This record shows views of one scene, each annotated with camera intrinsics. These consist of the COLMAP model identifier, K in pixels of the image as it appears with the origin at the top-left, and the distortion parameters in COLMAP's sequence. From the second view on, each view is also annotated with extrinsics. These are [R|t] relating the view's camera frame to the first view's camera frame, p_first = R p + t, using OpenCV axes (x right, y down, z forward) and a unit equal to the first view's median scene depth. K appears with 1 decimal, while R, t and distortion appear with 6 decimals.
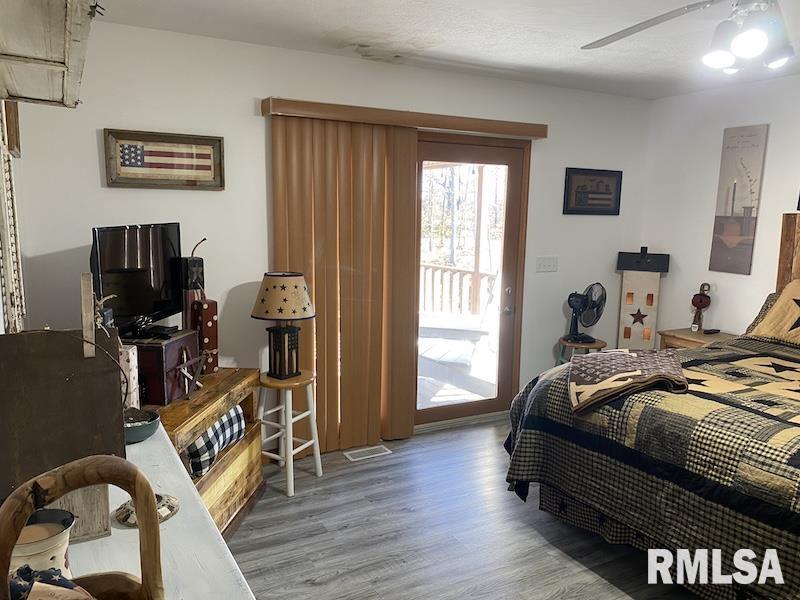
lens RADIAL K [[612.2, 0, 400.2], [0, 612.2, 295.4], [0, 0, 1]] dist [0.058708, -0.057044]
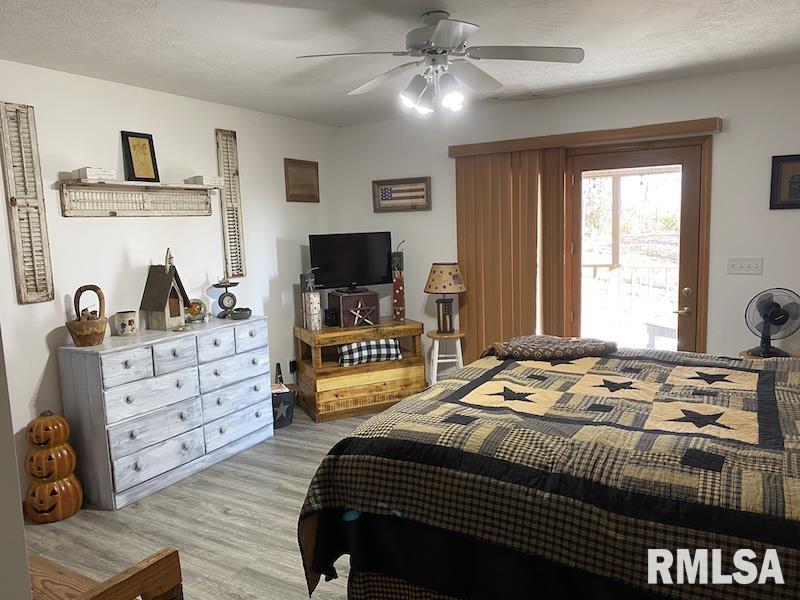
lens RADIAL K [[612.2, 0, 400.2], [0, 612.2, 295.4], [0, 0, 1]] dist [0.058708, -0.057044]
pose [[0.514814, 0.066826, -0.854693, 1.034941], [-0.077557, 0.996500, 0.031198, 0.004394], [0.853786, 0.050227, 0.518195, 0.133305]]
